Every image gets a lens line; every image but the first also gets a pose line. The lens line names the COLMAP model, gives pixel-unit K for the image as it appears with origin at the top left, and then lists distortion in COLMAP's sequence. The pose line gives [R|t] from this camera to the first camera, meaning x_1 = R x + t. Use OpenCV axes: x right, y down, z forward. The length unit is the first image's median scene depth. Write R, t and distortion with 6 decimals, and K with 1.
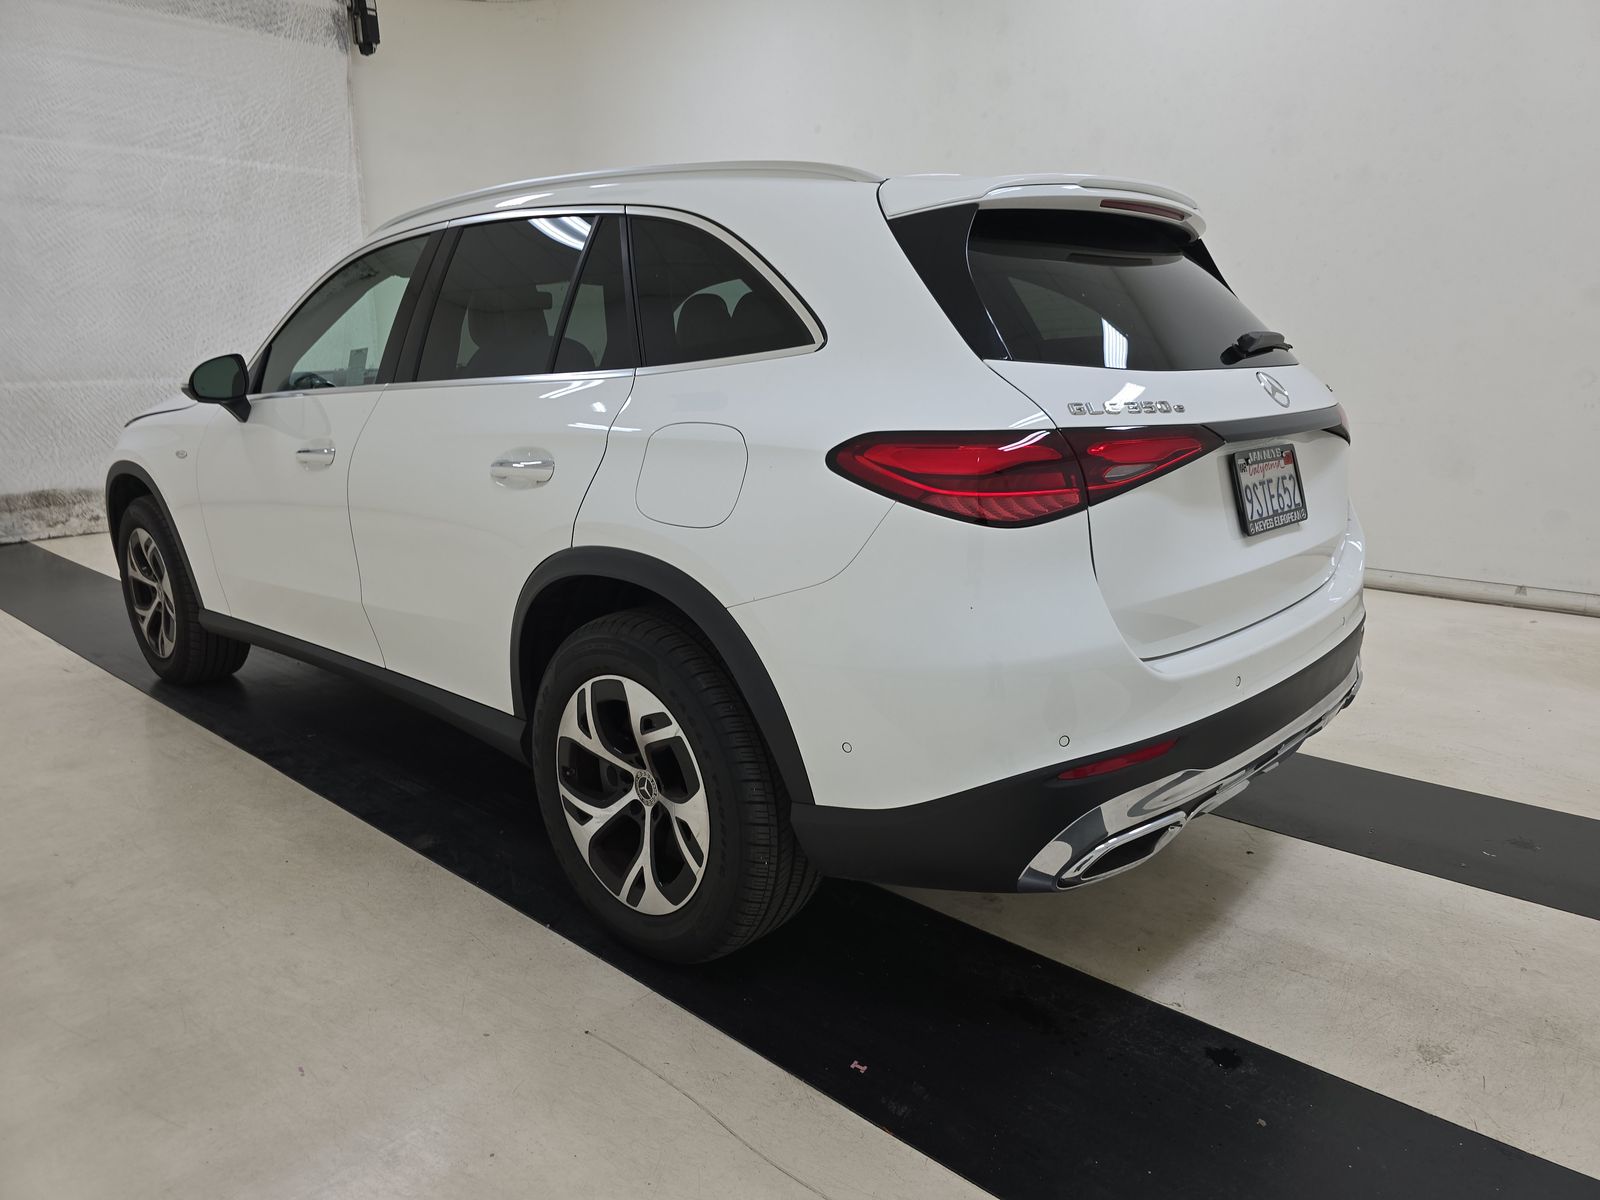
lens RADIAL K [[1089.5, 0, 817.5], [0, 1089.5, 600.8], [0, 0, 1]] dist [0.057515, -0.053647]
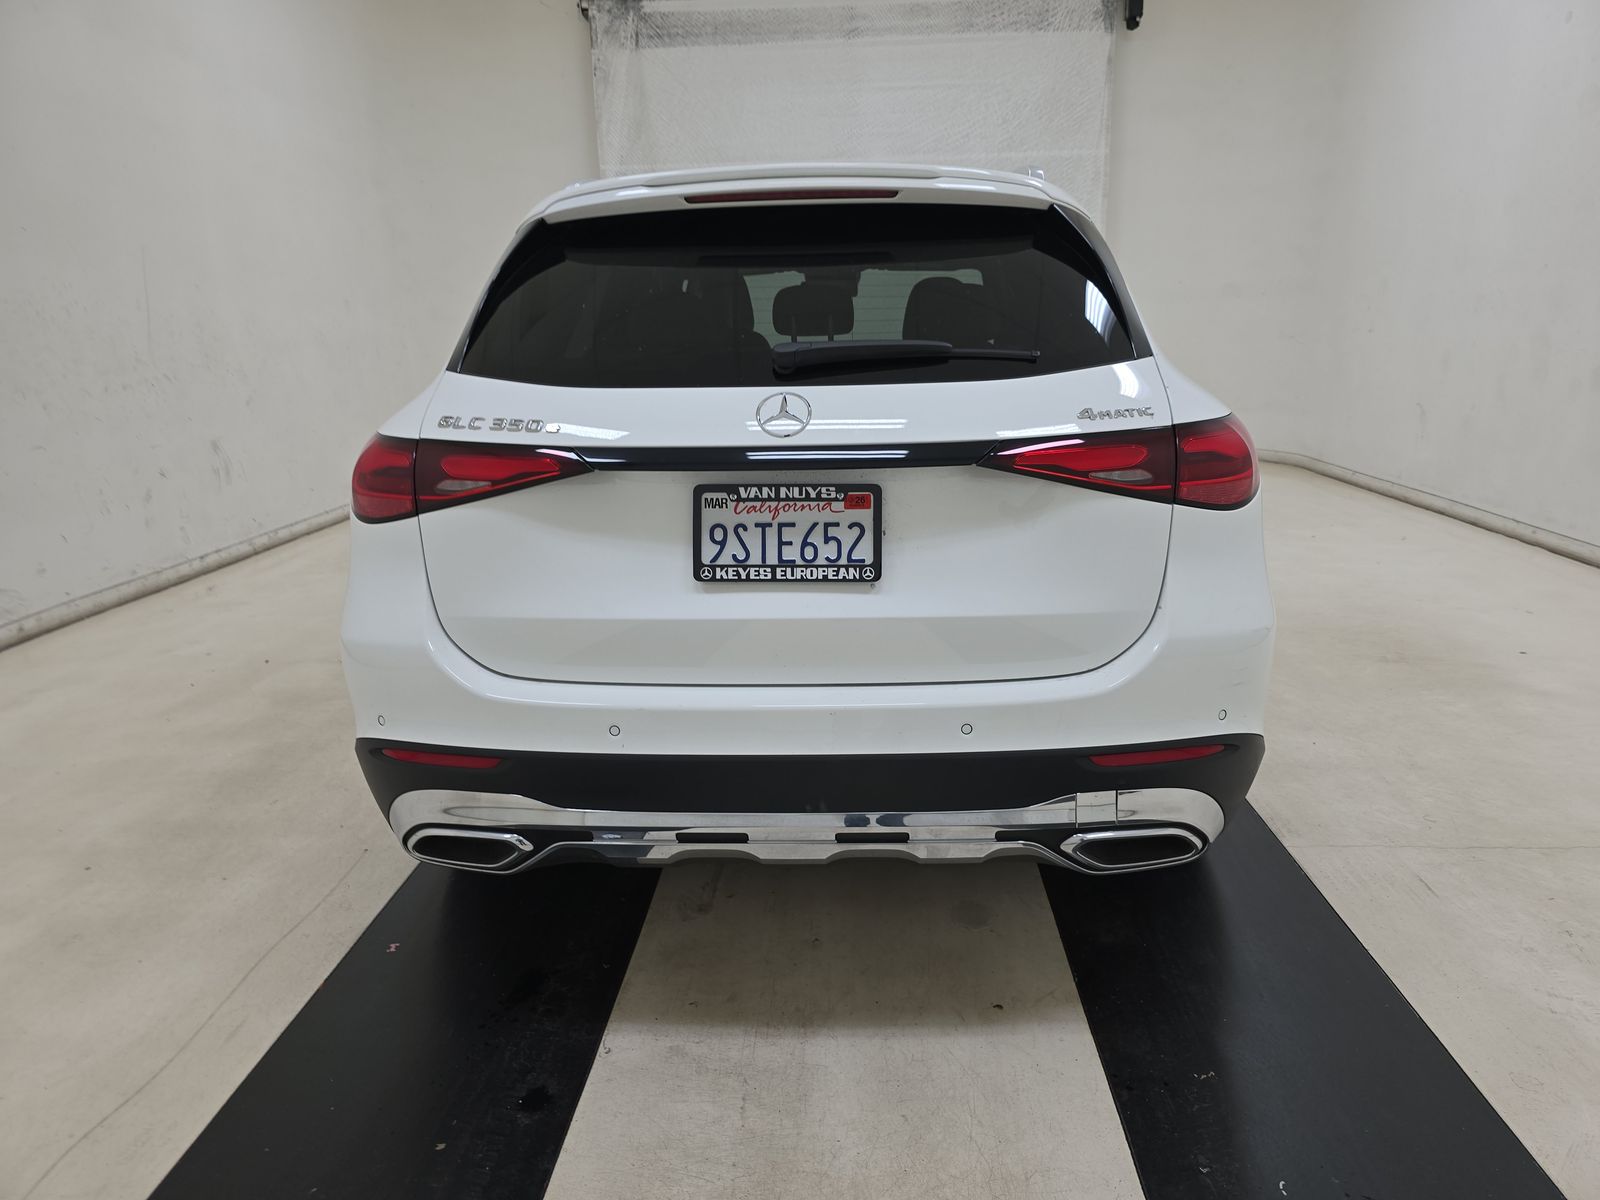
lens RADIAL K [[1089.5, 0, 817.5], [0, 1089.5, 600.8], [0, 0, 1]] dist [0.057515, -0.053647]
pose [[0.633834, 0.187922, -0.750293, 0.329650], [-0.157439, 0.981074, 0.112722, -0.046516], [0.757276, 0.046678, 0.651425, 0.151656]]
